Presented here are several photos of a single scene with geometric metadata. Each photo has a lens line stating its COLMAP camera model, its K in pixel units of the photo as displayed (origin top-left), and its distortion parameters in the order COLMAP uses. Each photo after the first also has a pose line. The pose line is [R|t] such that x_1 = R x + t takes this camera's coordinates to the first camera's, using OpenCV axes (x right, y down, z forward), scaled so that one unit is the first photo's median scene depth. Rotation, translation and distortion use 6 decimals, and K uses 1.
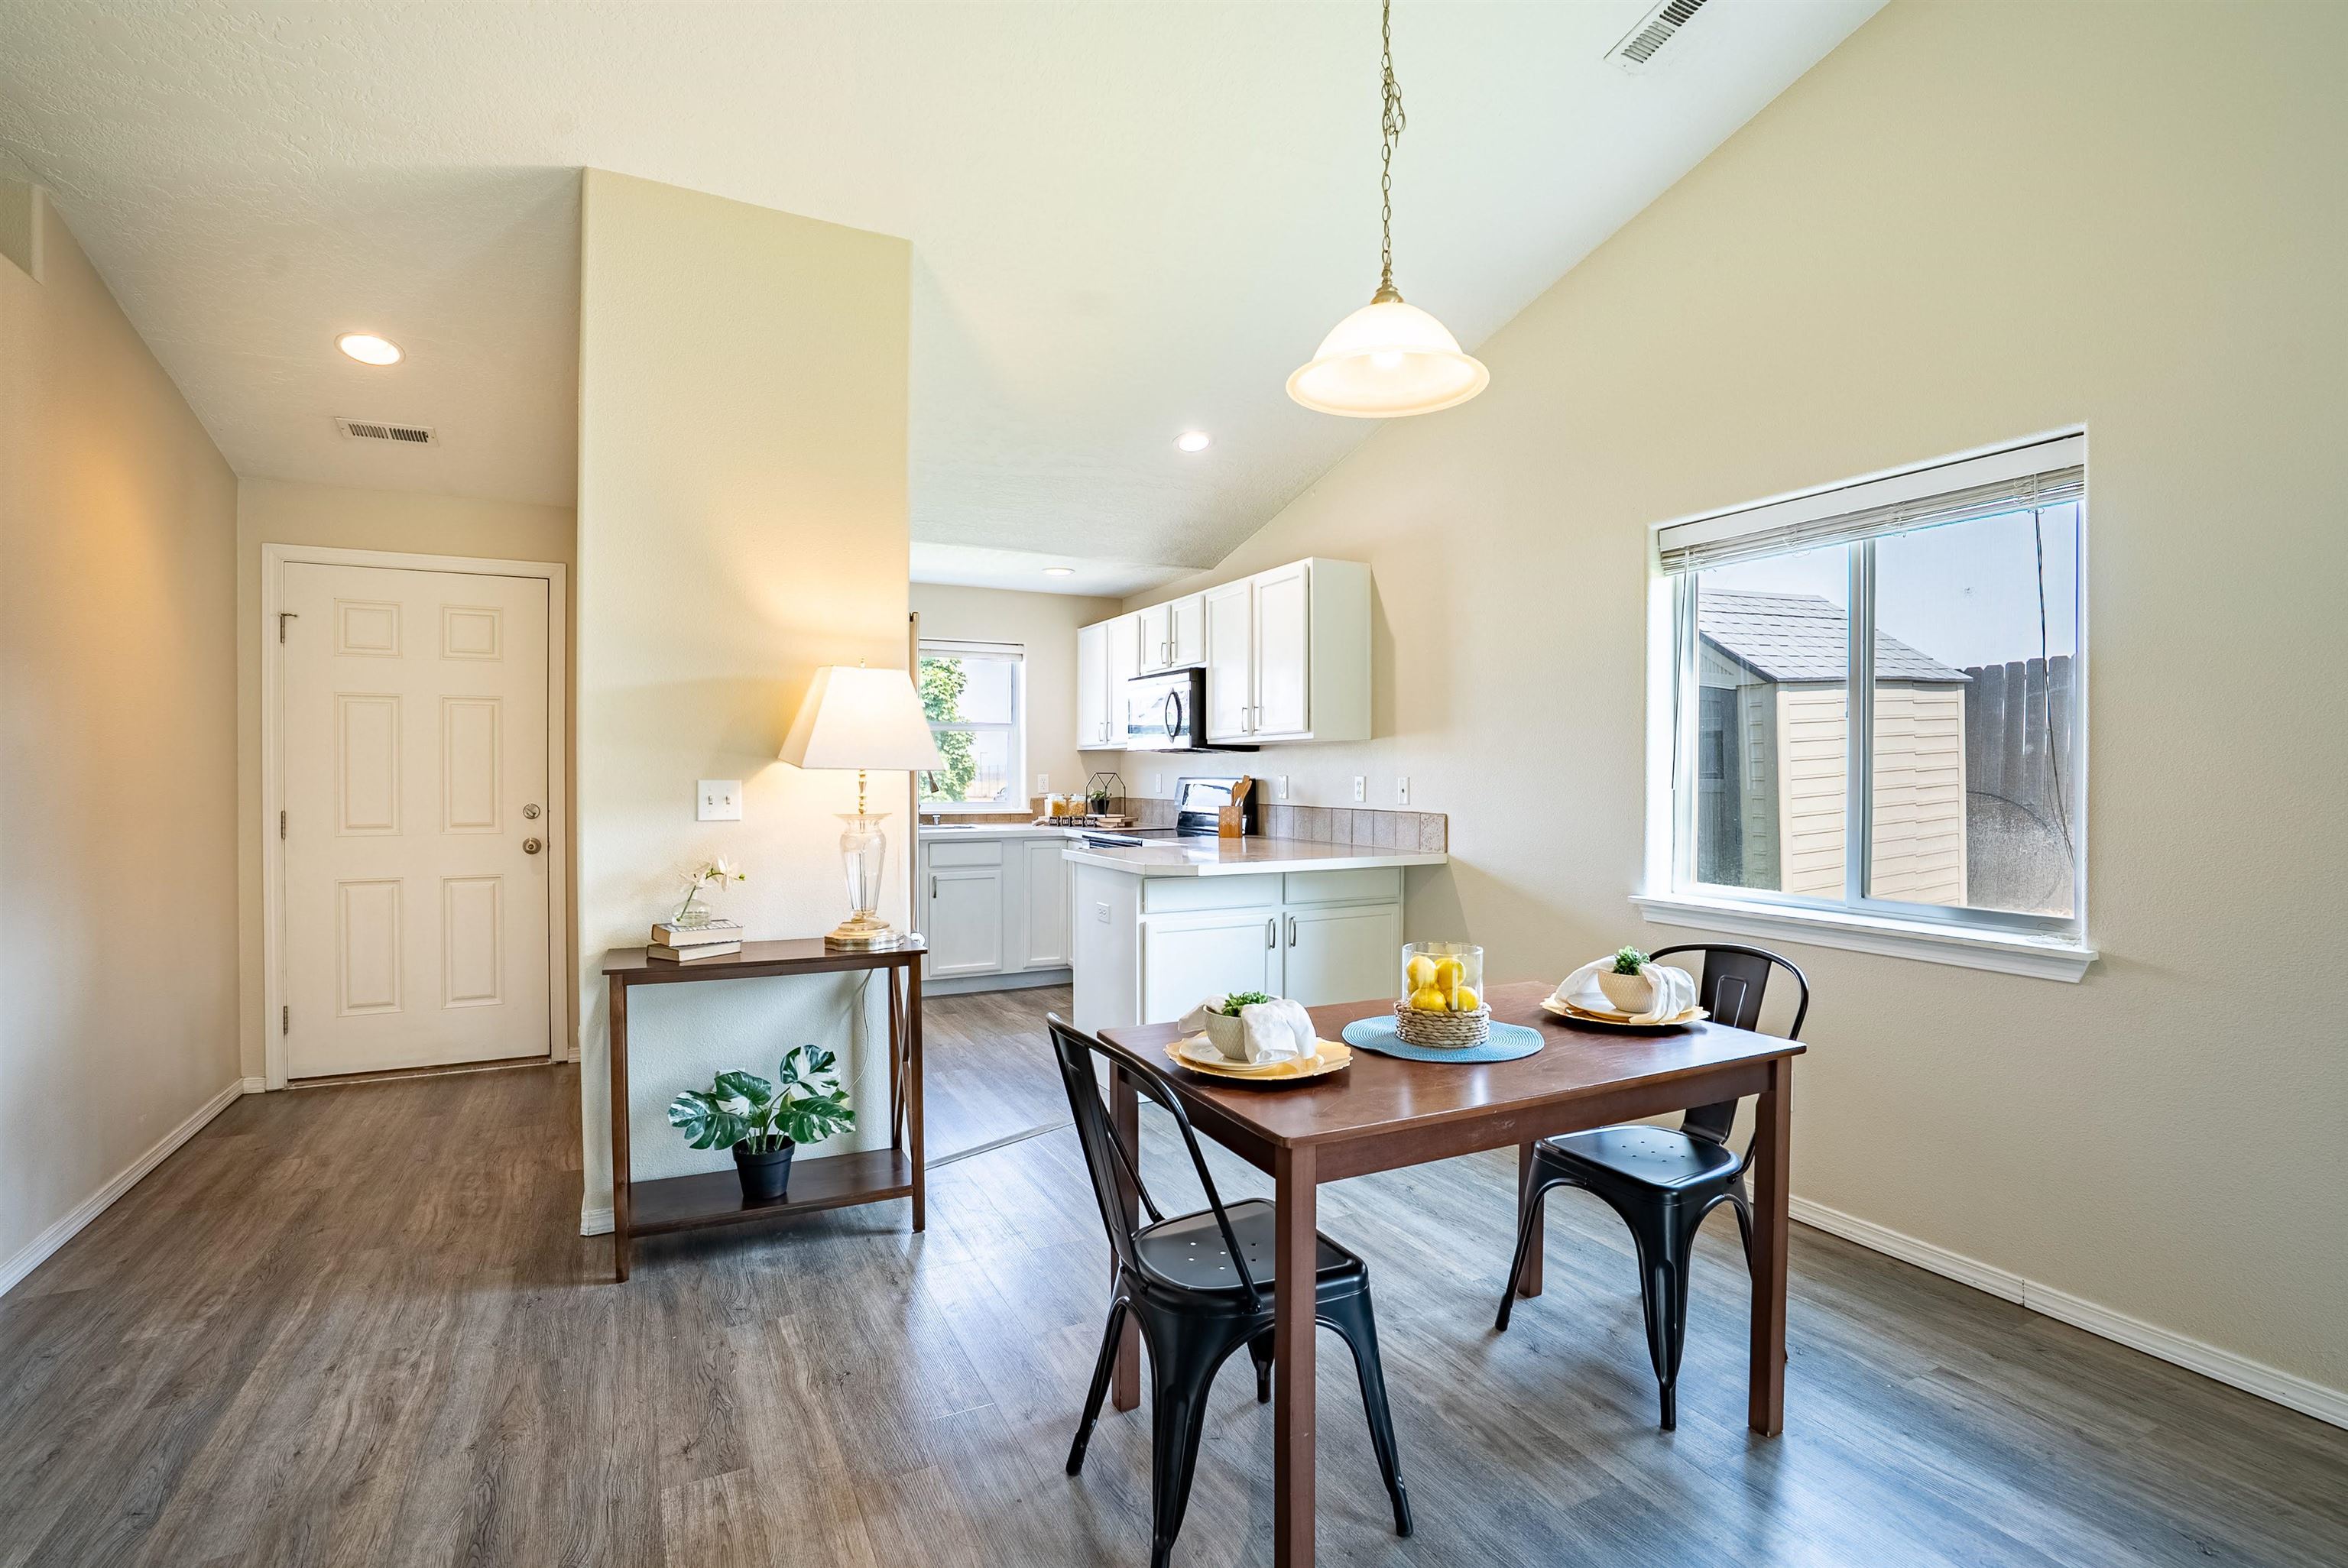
lens RADIAL K [[1091.8, 0, 1142.4], [0, 1091.8, 785.0], [0, 0, 1]] dist [-0.047202, 0.014991]
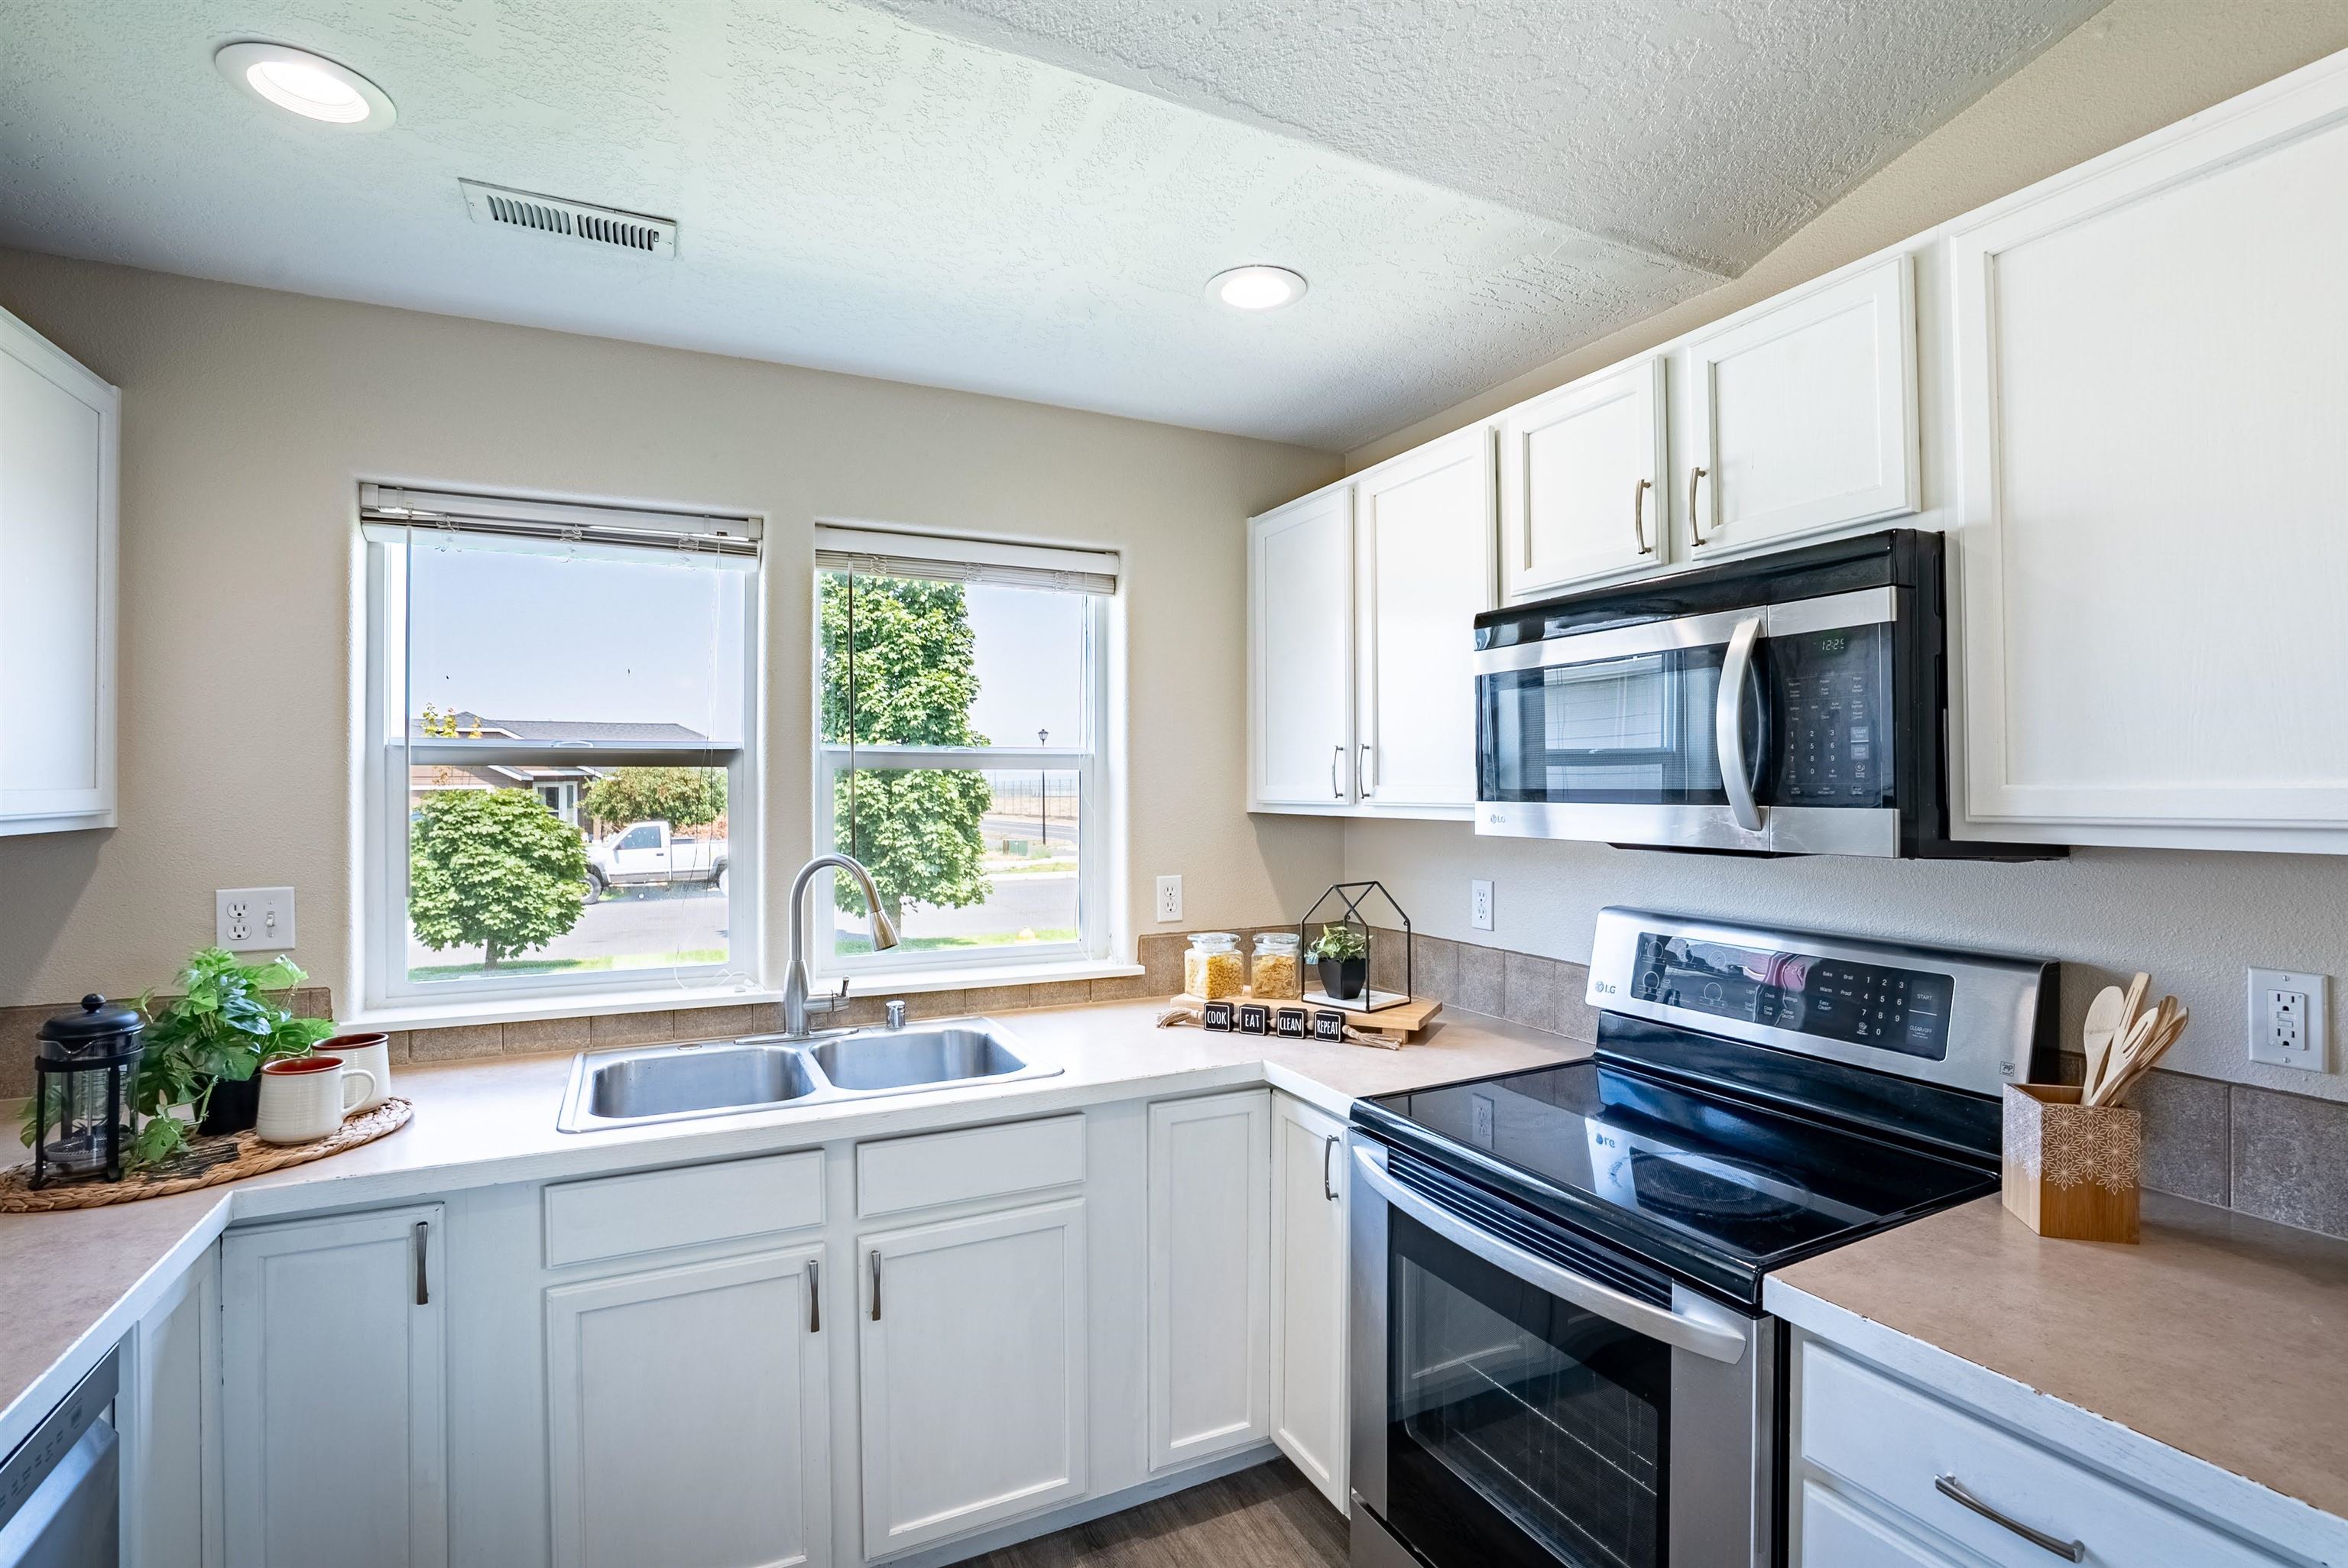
lens RADIAL K [[1091.8, 0, 1161.5], [0, 1091.8, 775.7], [0, 0, 1]] dist [-0.047202, 0.014991]
pose [[0.999963, -0.007479, 0.004240, -0.164325], [0.007568, 0.999742, -0.021432, -0.065265], [-0.004078, 0.021464, 0.999761, 1.031073]]
